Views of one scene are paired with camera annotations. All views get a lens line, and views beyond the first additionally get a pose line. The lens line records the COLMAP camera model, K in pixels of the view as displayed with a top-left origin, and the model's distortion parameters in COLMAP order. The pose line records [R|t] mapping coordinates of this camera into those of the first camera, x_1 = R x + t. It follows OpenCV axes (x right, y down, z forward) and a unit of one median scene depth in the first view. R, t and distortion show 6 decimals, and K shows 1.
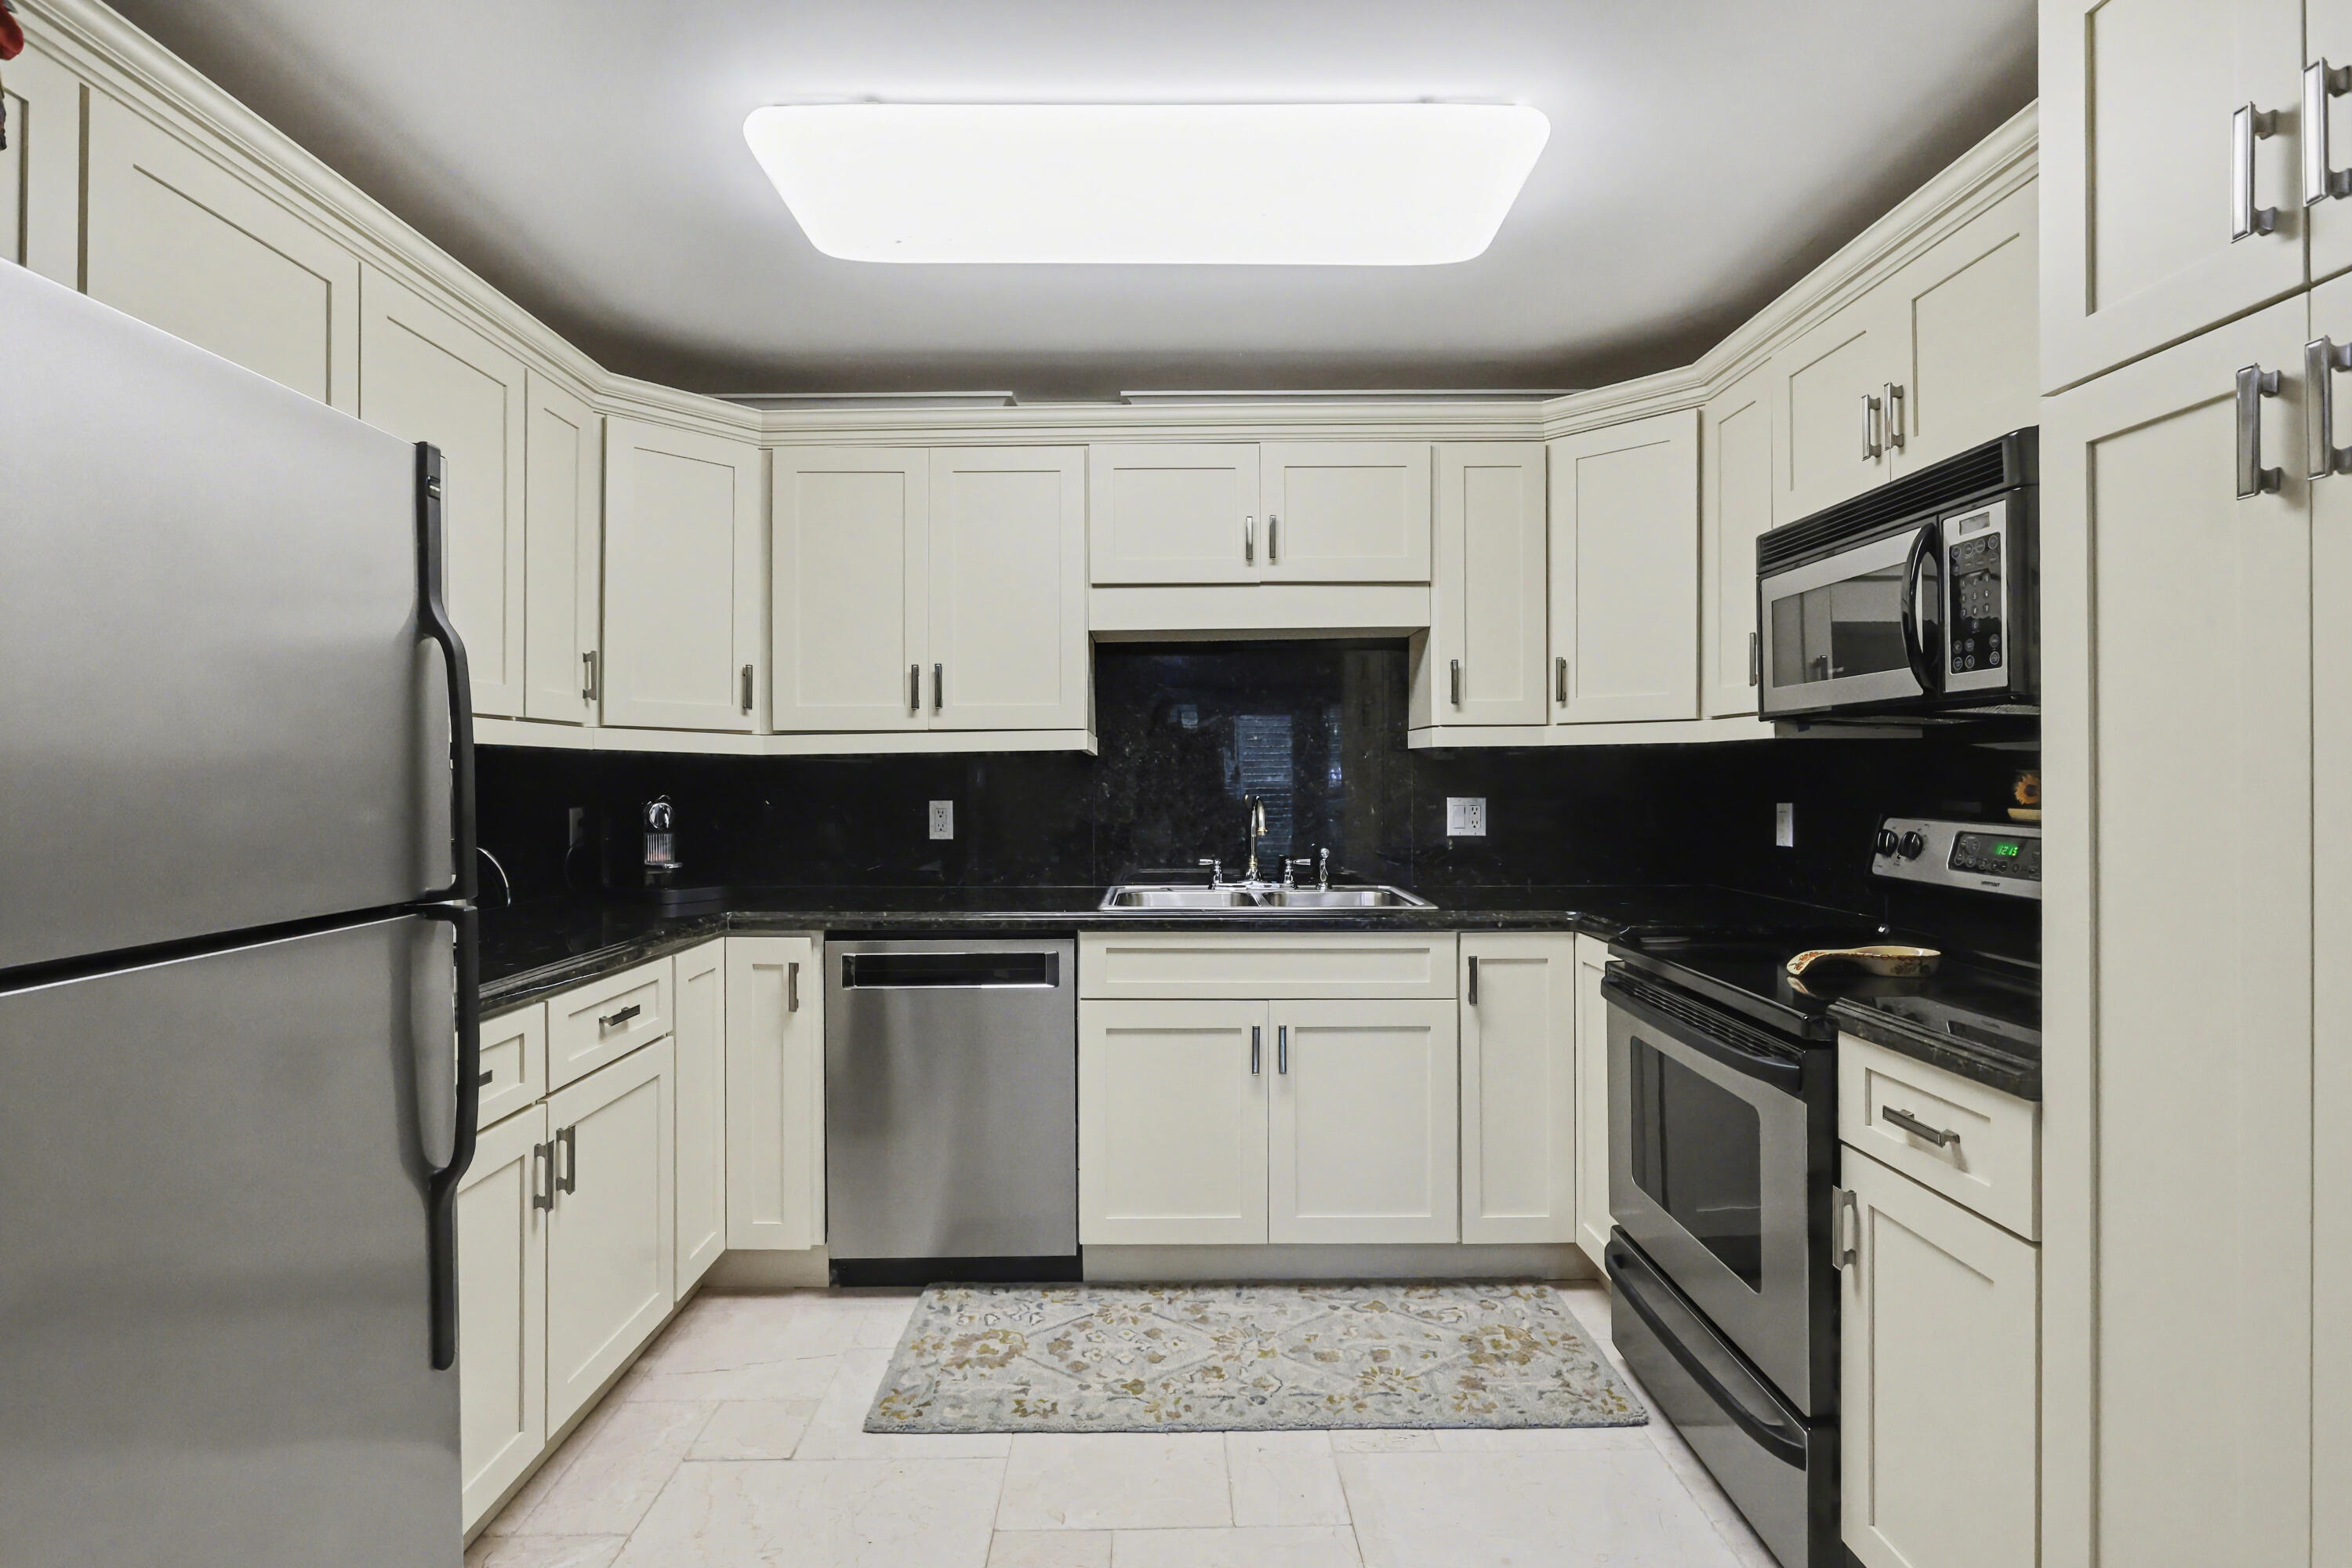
lens RADIAL K [[1126.2, 0, 1171.4], [0, 1126.2, 779.8], [0, 0, 1]] dist [-0.004859, 0.001262]
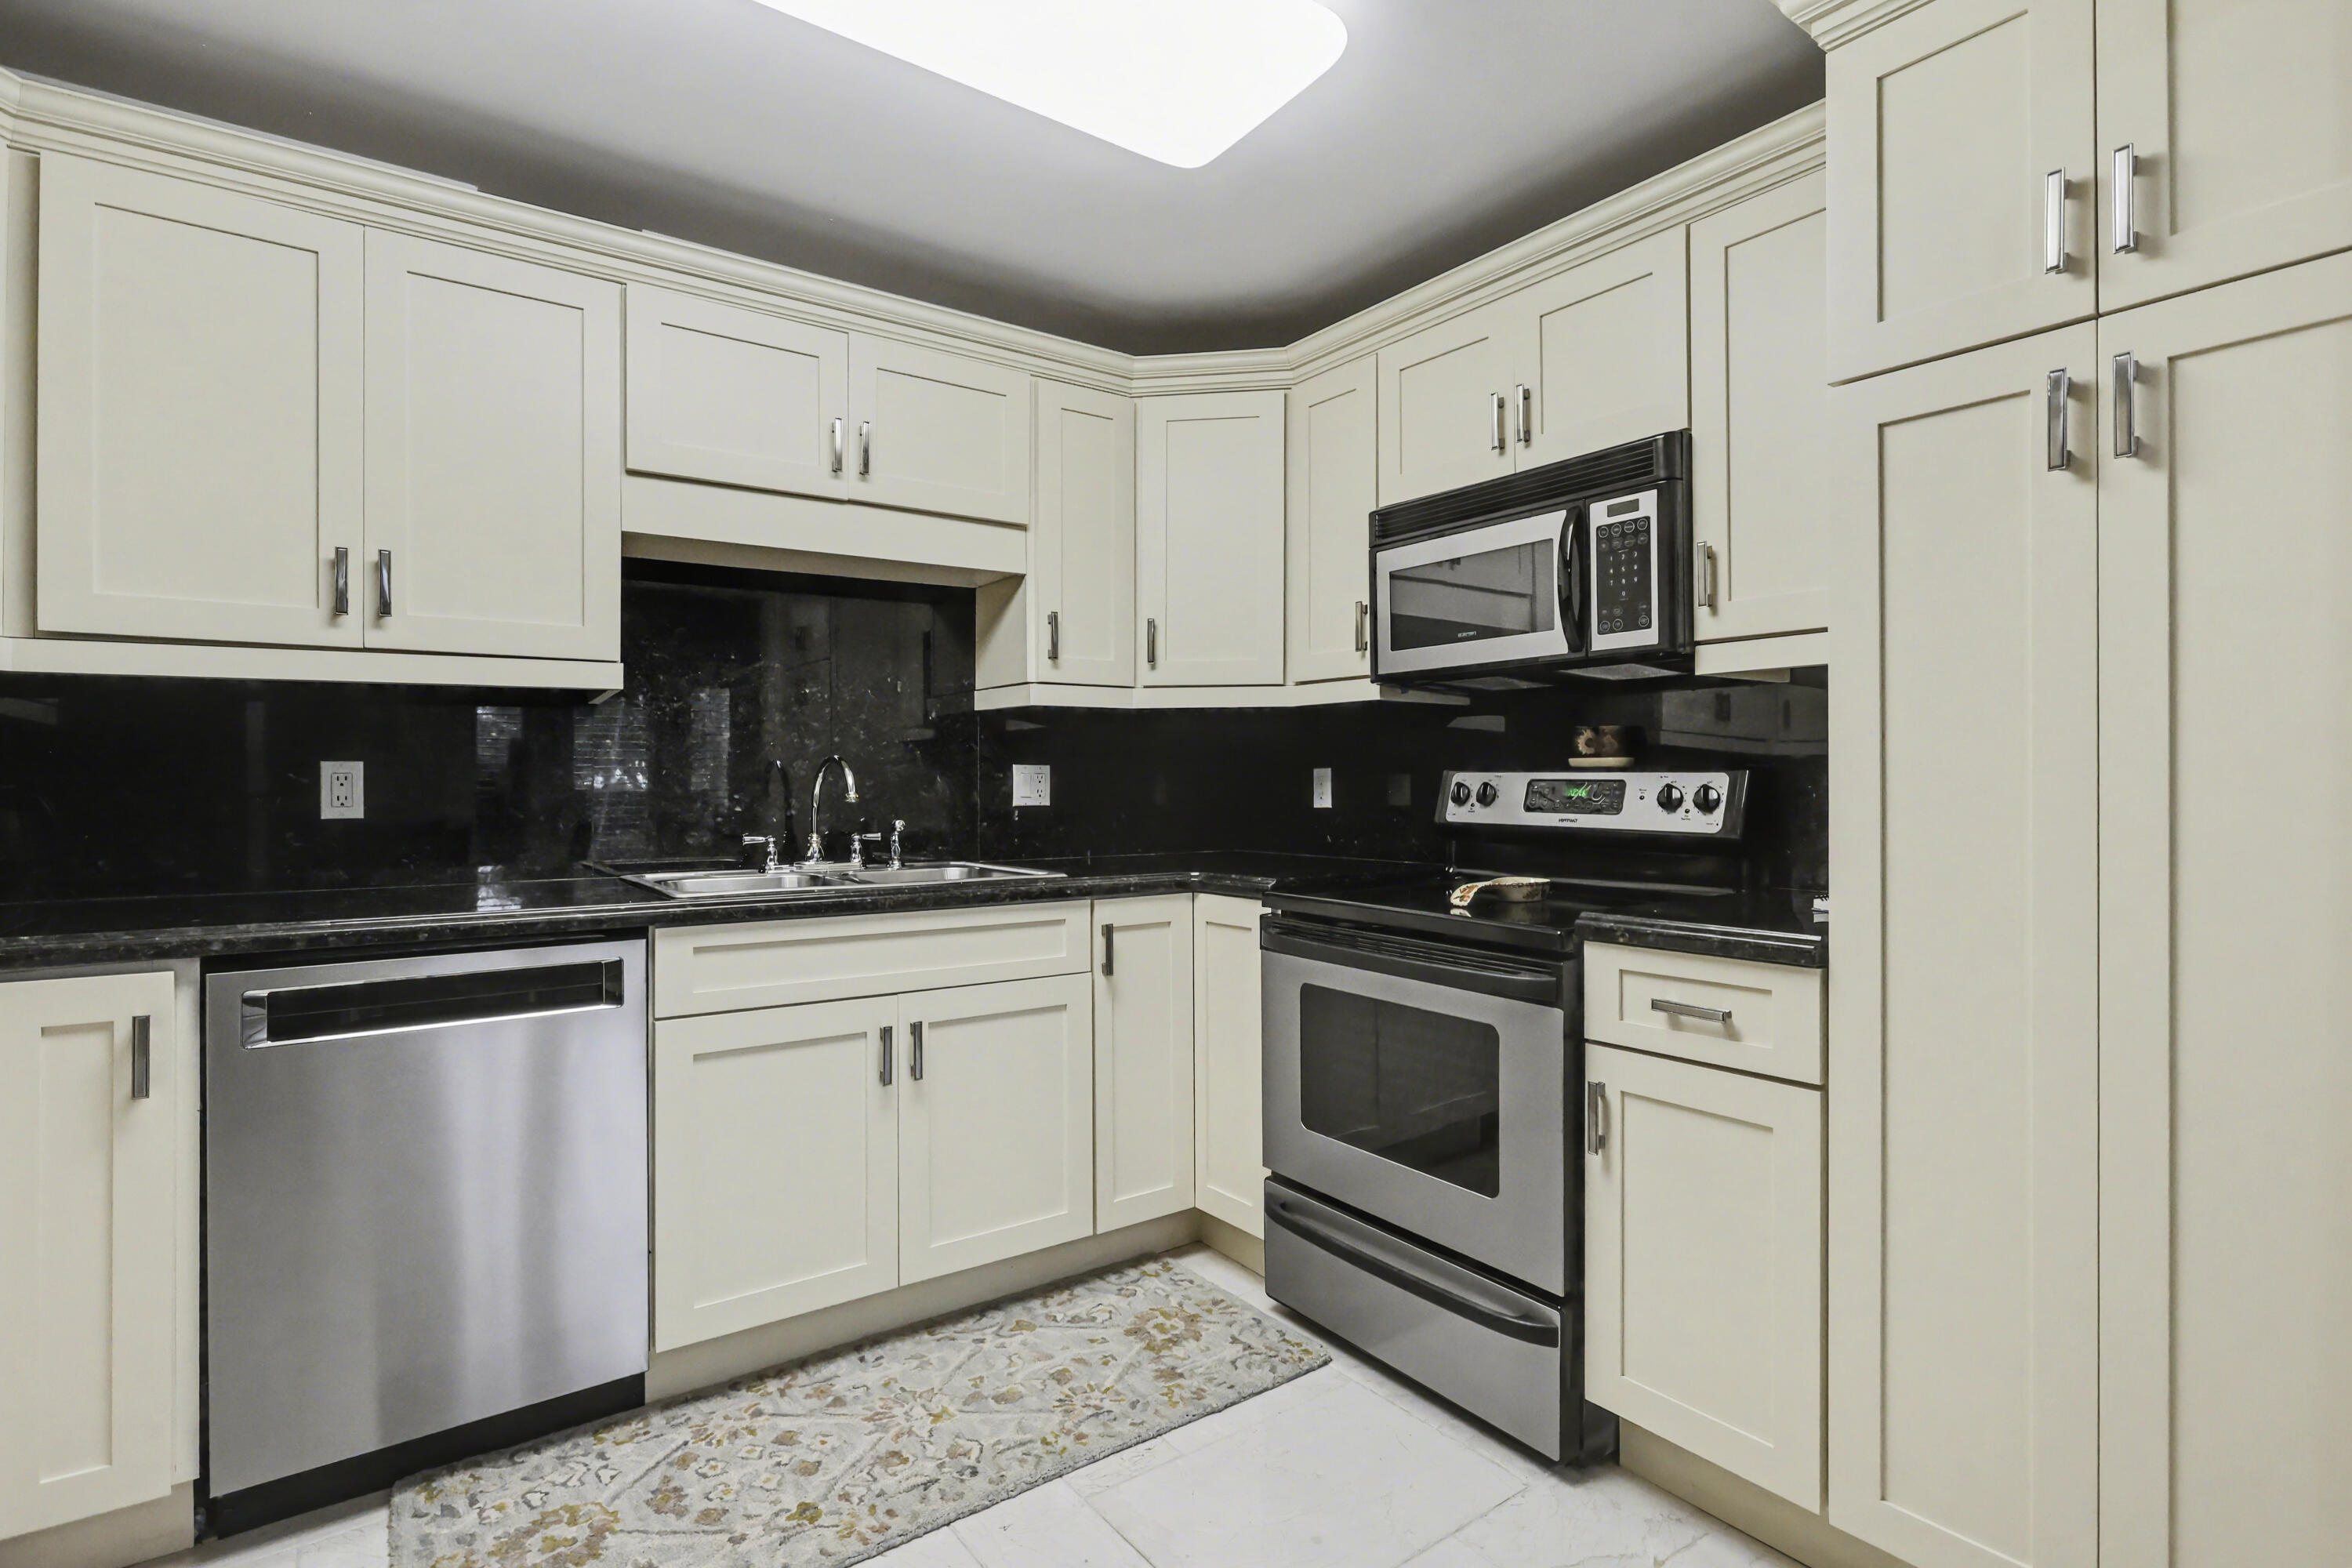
lens RADIAL K [[1137.3, 0, 1174.6], [0, 1137.3, 777.9], [0, 0, 1]] dist [-0.001451, 0.001436]
pose [[0.812921, 0.003773, 0.582362, -0.244650], [0.001470, 0.999963, -0.008531, 0.044041], [-0.582373, 0.007791, 0.812884, 0.198966]]
